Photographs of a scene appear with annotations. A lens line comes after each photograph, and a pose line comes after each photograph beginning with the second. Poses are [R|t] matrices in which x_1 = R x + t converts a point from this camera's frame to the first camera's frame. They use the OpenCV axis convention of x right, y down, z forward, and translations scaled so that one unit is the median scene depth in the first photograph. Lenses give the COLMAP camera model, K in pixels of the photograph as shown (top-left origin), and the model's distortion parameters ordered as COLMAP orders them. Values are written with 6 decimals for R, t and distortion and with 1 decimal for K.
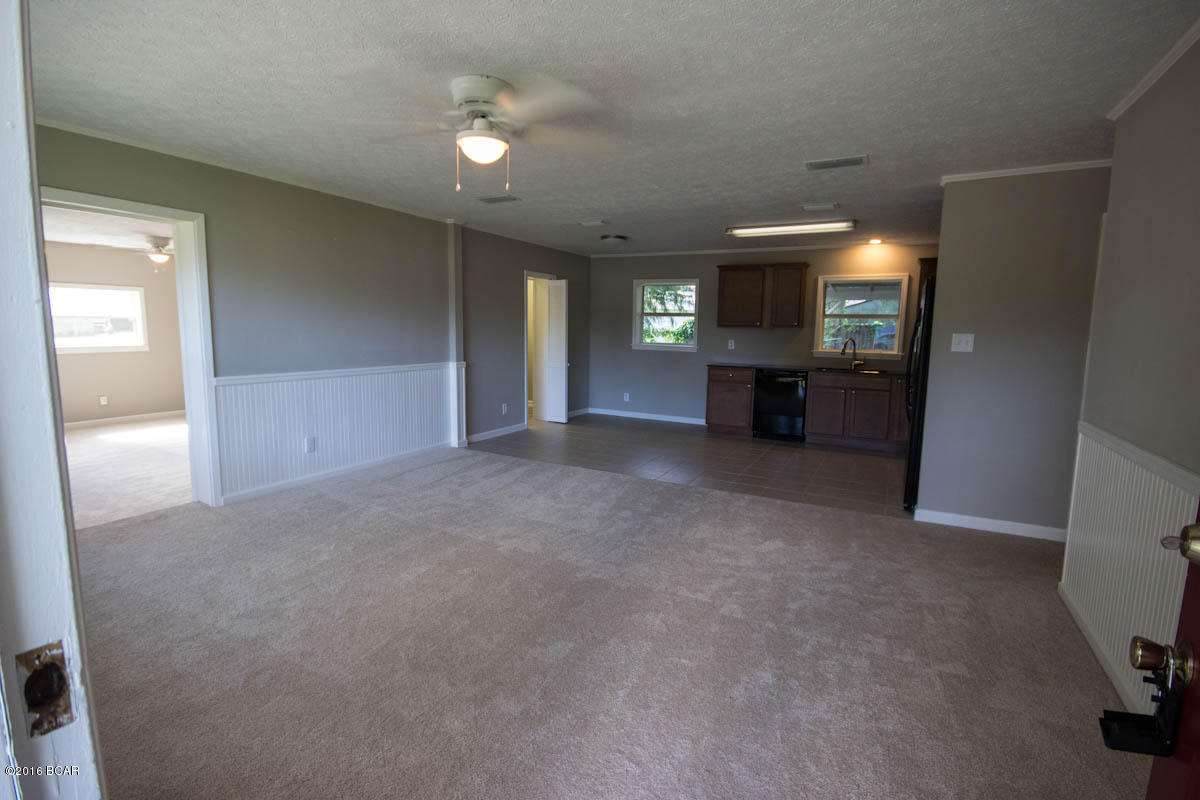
lens RADIAL K [[563.8, 0, 600.0], [0, 563.8, 400.0], [0, 0, 1]] dist [-0.001908, -0.000208]
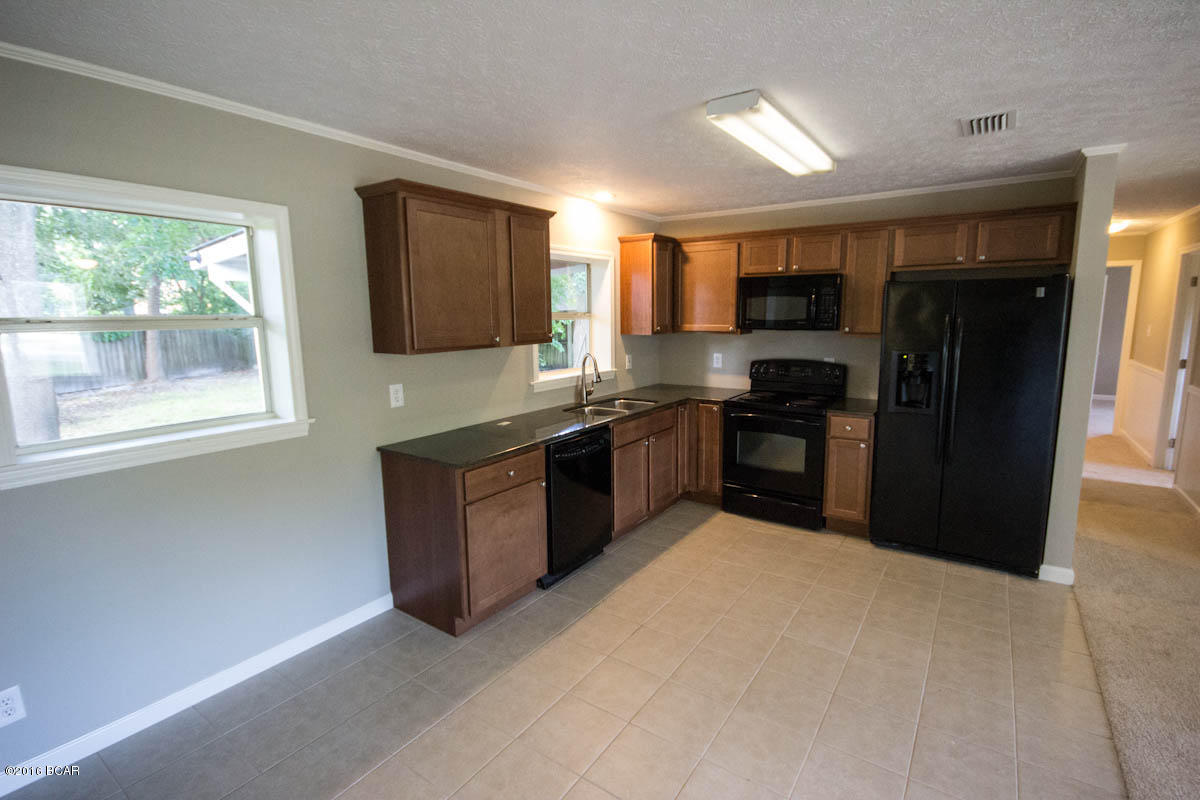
lens RADIAL K [[563.8, 0, 600.0], [0, 563.8, 400.0], [0, 0, 1]] dist [-0.001908, -0.000208]
pose [[0.103010, -0.172281, 0.979647, -0.152270], [0.138187, 0.977814, 0.157429, -0.154478], [-0.985035, 0.119158, 0.124531, 0.918331]]
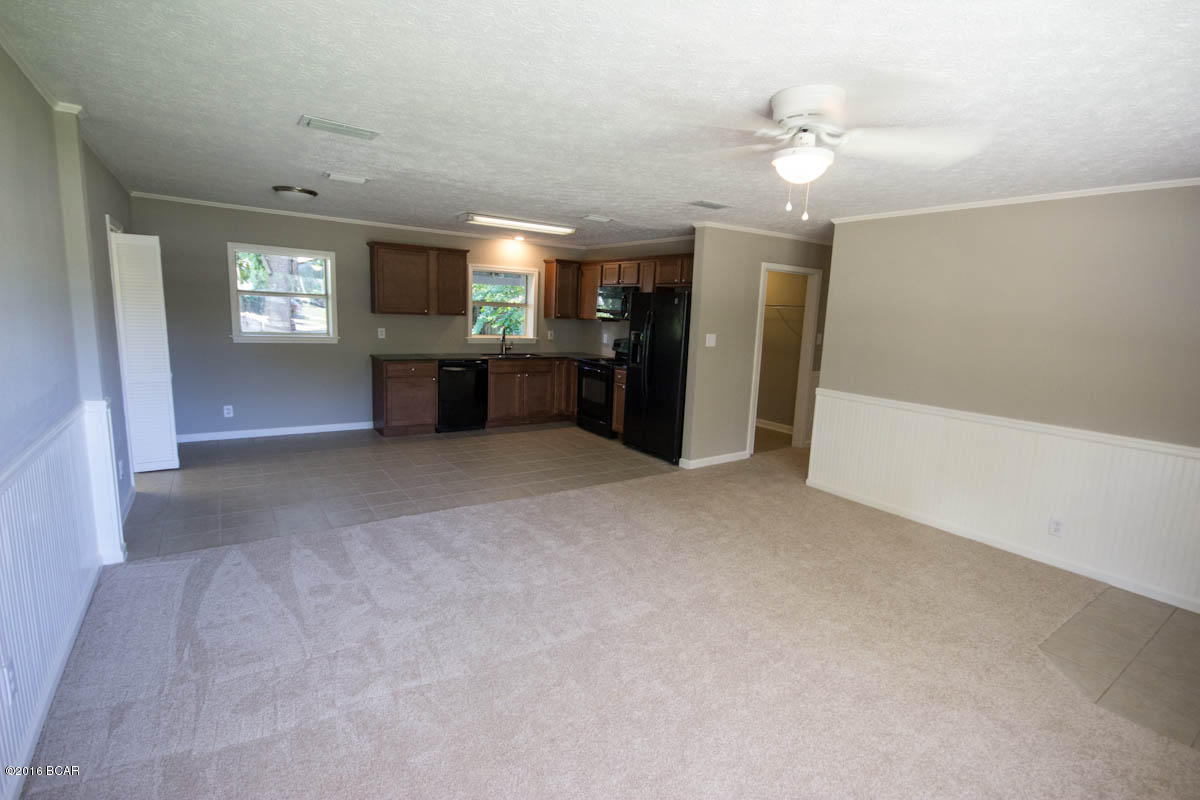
lens RADIAL K [[563.8, 0, 600.0], [0, 563.8, 400.0], [0, 0, 1]] dist [-0.001908, -0.000208]
pose [[0.452082, -0.140744, 0.880803, -0.446963], [0.077956, 0.989929, 0.118170, -0.081636], [-0.888564, 0.015241, 0.458500, 0.341680]]
